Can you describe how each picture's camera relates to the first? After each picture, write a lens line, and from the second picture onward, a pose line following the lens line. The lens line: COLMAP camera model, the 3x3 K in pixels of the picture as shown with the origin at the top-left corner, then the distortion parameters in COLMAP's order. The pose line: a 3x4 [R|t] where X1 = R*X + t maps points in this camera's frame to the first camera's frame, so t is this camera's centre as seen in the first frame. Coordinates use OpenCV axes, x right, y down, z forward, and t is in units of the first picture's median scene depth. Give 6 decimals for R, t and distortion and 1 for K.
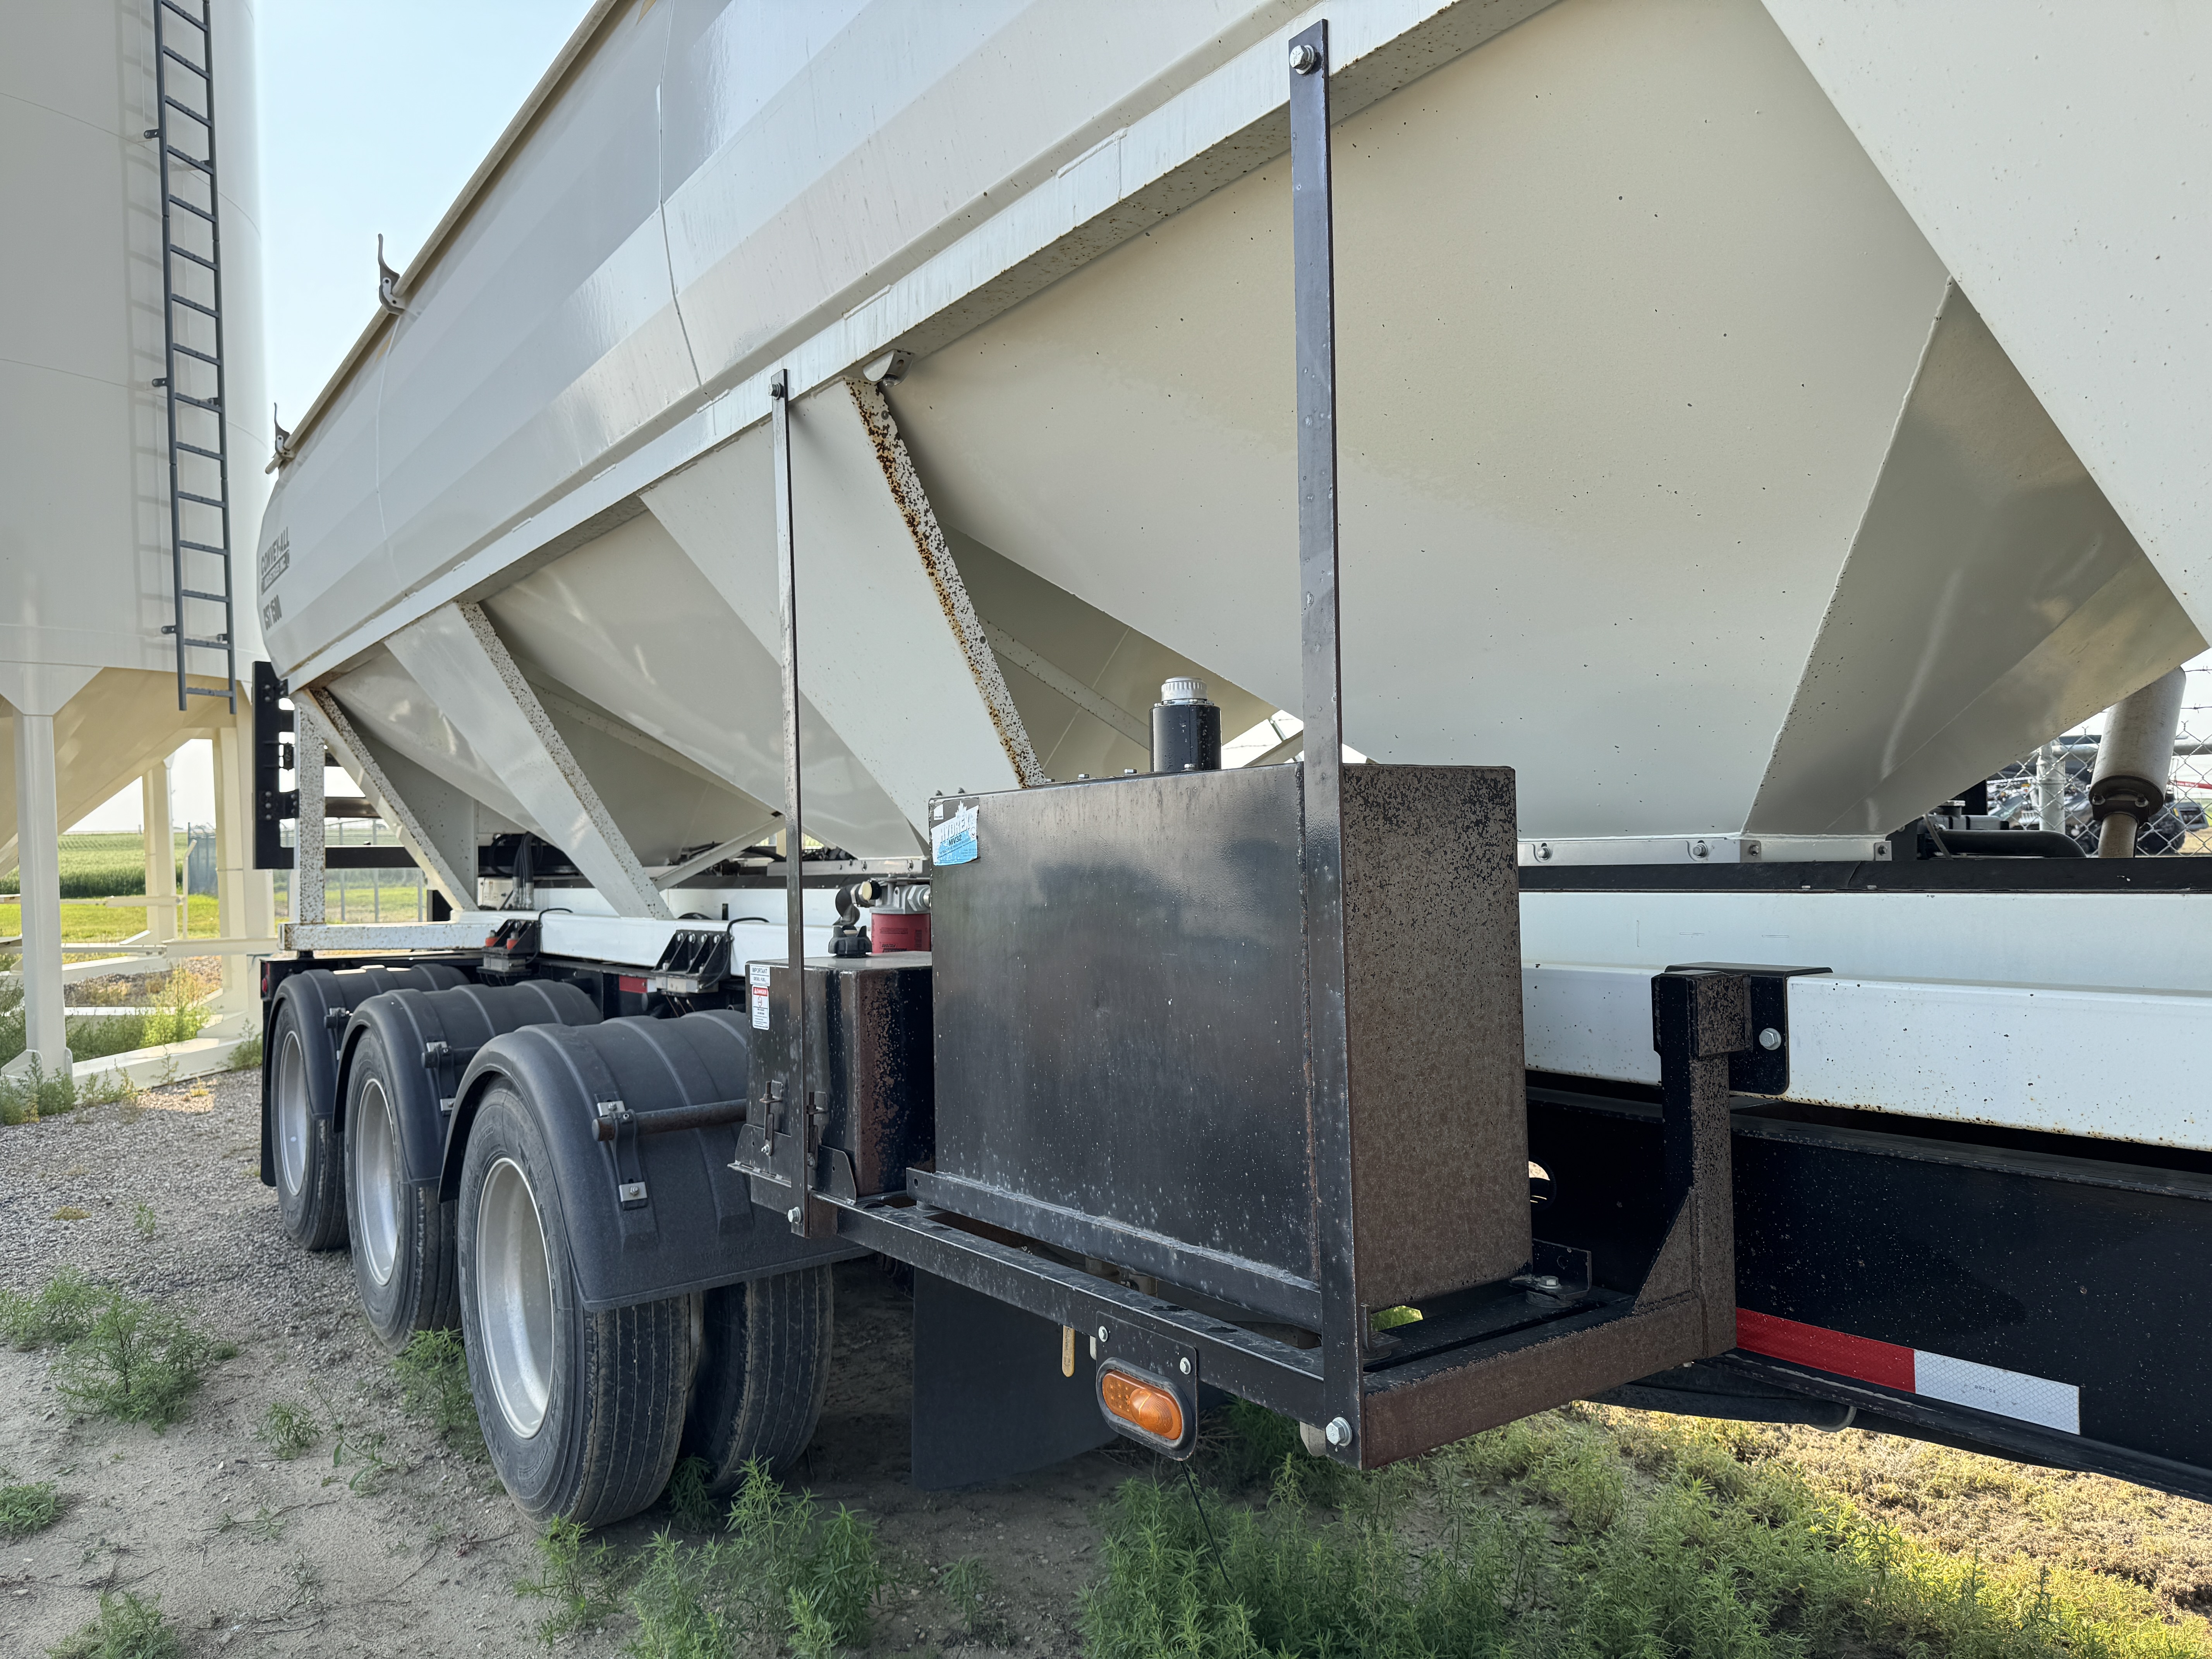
lens RADIAL K [[1560.9, 0, 1107.9], [0, 1560.9, 834.0], [0, 0, 1]] dist [0.042426, -0.042559]
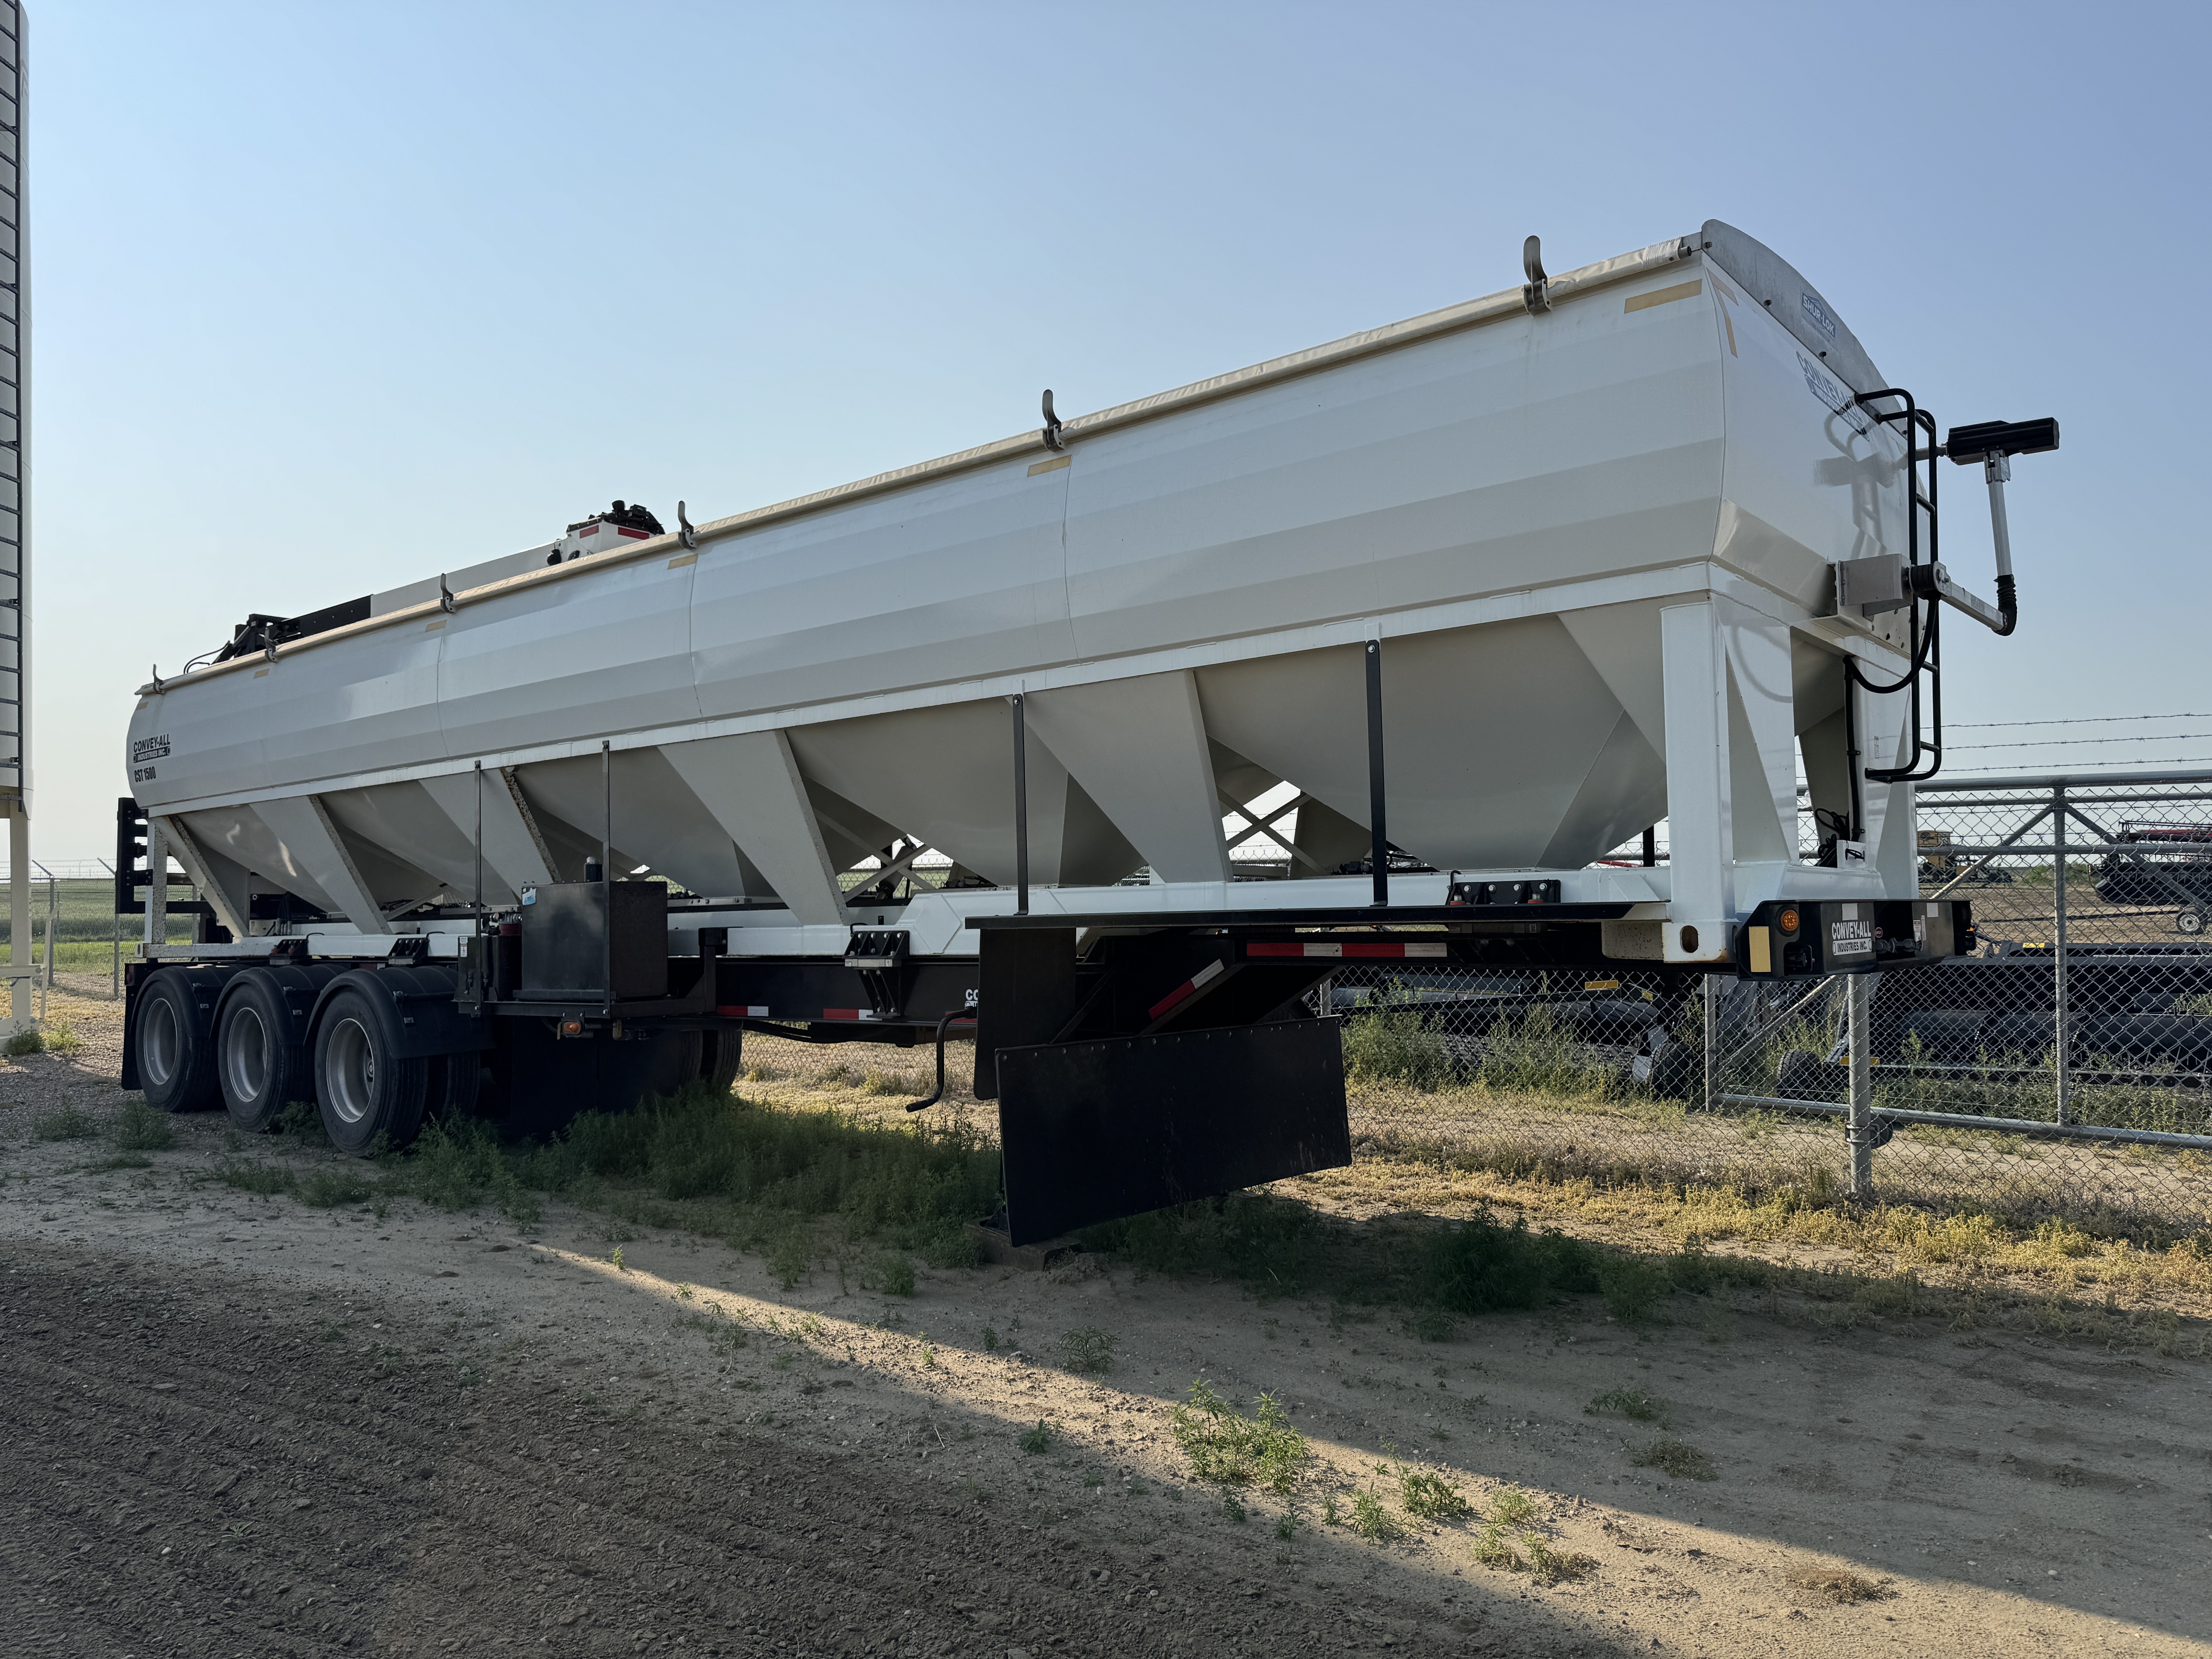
lens RADIAL K [[1560.9, 0, 1078.9], [0, 1560.9, 783.7], [0, 0, 1]] dist [0.042426, -0.042559]
pose [[0.973939, 0.015502, 0.226280, 0.168099], [-0.000784, 0.997885, -0.064993, -0.014571], [-0.226809, 0.063122, 0.971892, -1.504616]]
